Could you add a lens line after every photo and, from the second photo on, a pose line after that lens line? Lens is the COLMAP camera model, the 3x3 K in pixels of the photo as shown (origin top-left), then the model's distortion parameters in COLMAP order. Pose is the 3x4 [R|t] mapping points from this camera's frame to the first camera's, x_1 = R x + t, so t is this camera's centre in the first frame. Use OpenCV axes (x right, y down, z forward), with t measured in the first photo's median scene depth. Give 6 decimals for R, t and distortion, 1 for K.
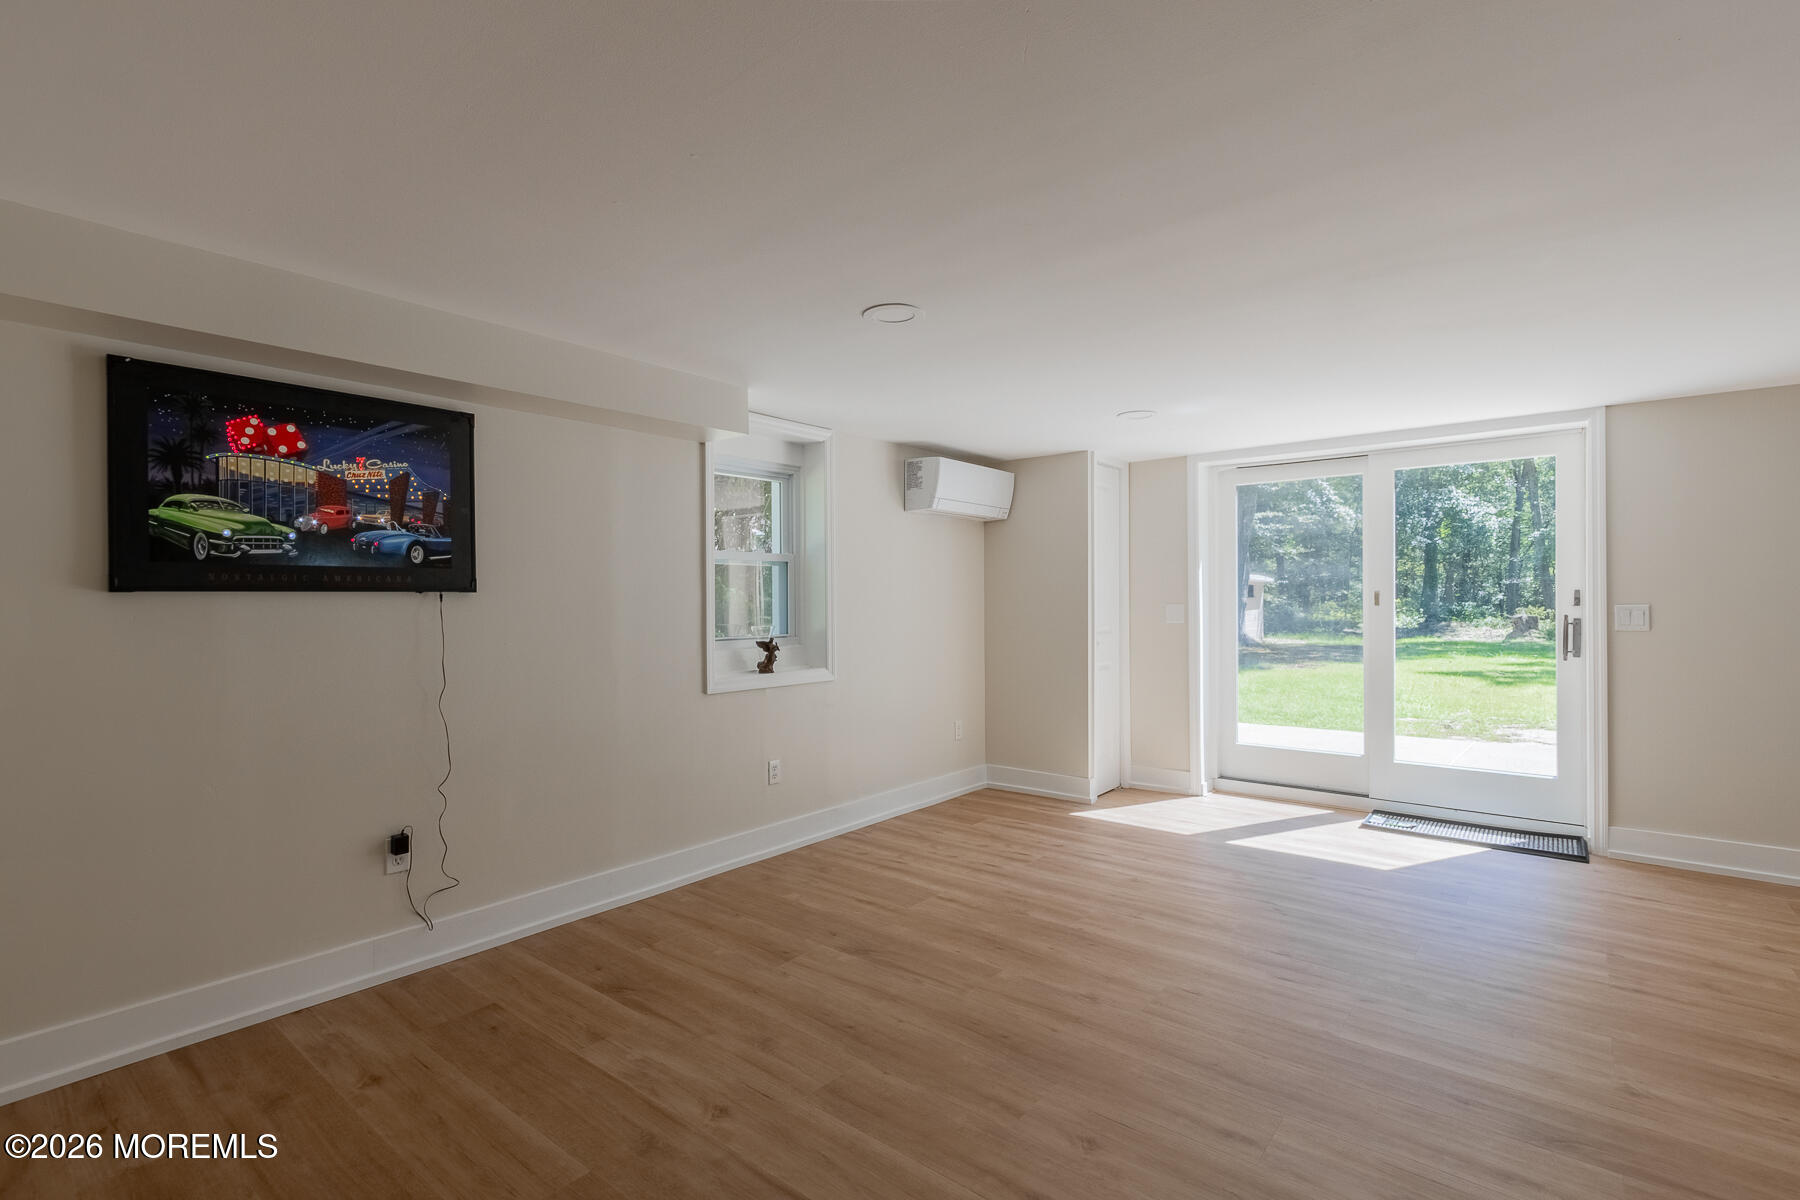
lens RADIAL K [[830.1, 0, 909.6], [0, 830.1, 600.1], [0, 0, 1]] dist [0.009939, -0.002382]
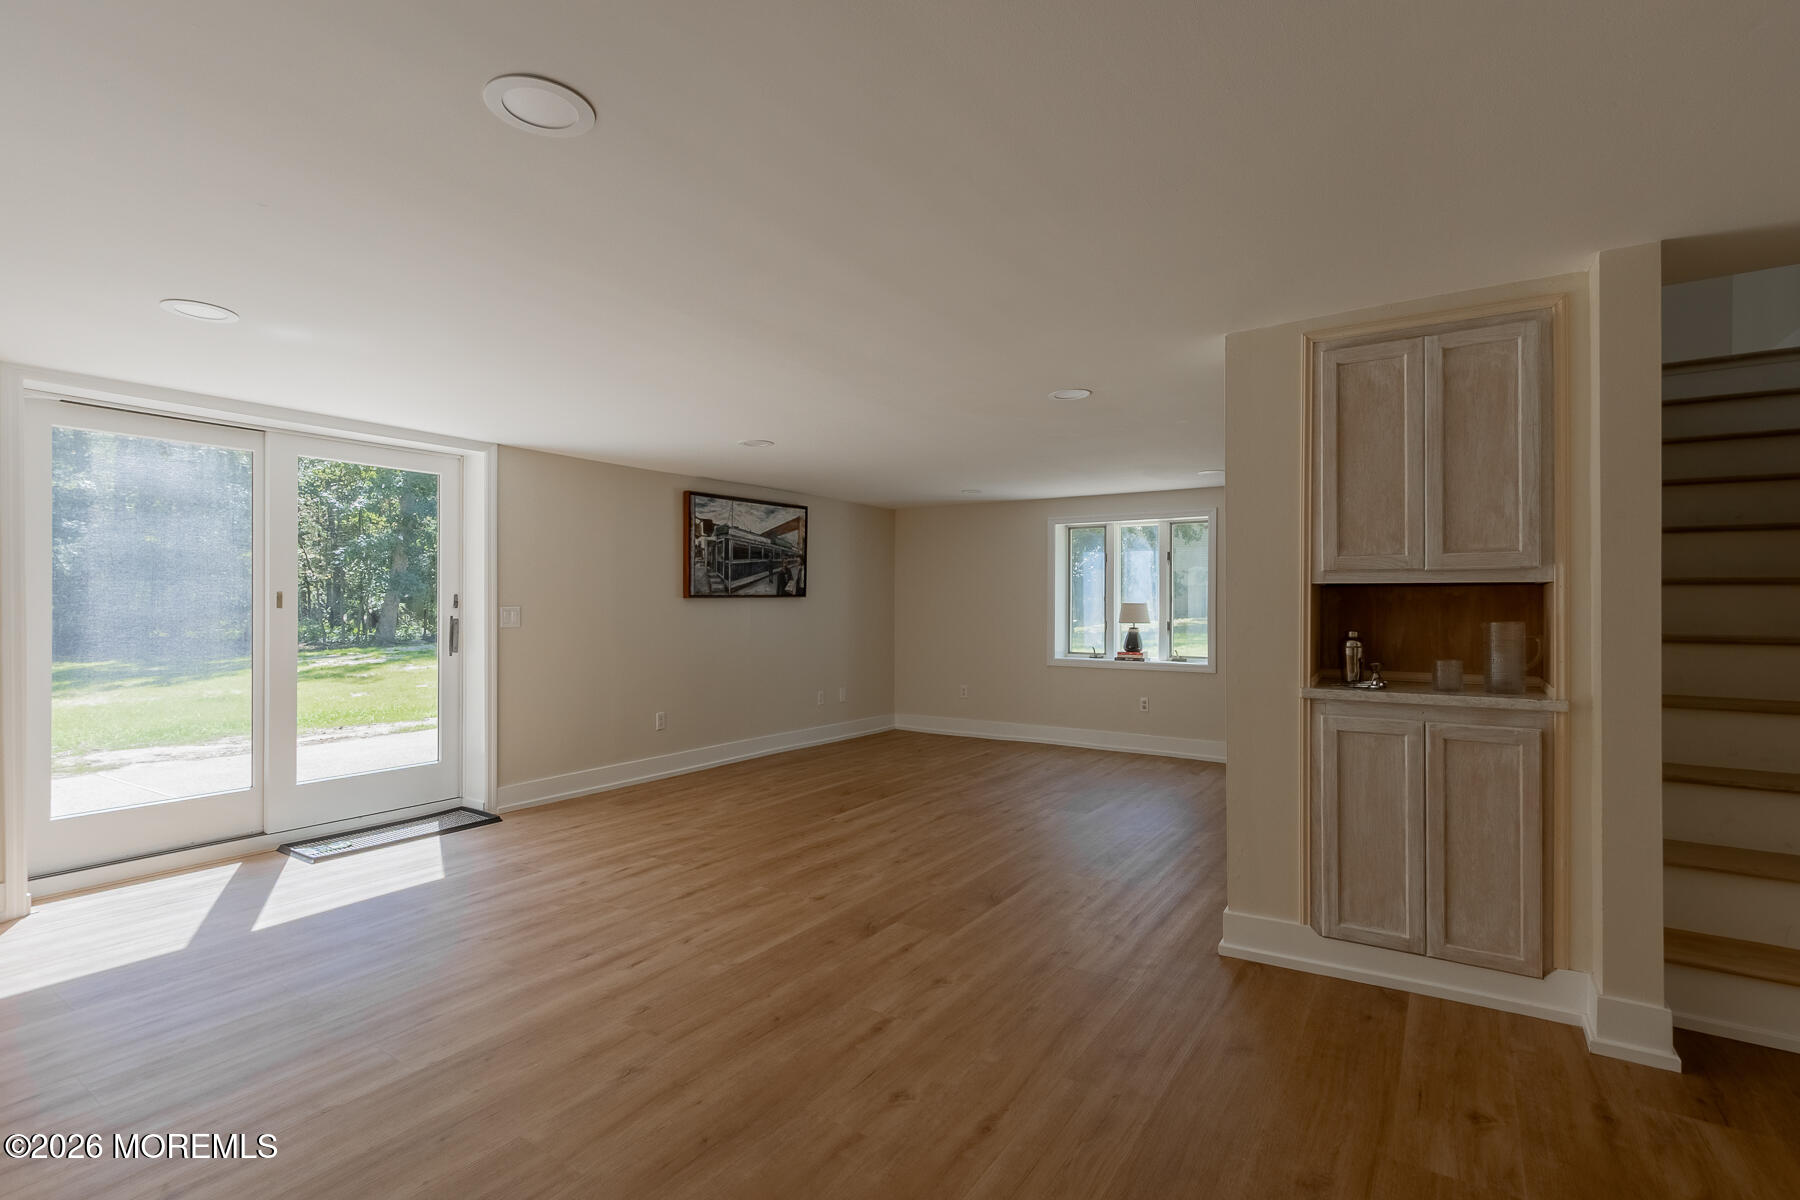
lens RADIAL K [[830.1, 0, 875.9], [0, 830.1, 598.3], [0, 0, 1]] dist [0.009939, -0.002382]
pose [[-0.068200, 0.013632, 0.997579, -0.390128], [0.000273, 0.999907, -0.013645, 0.009412], [-0.997672, -0.000658, -0.068197, 0.496395]]
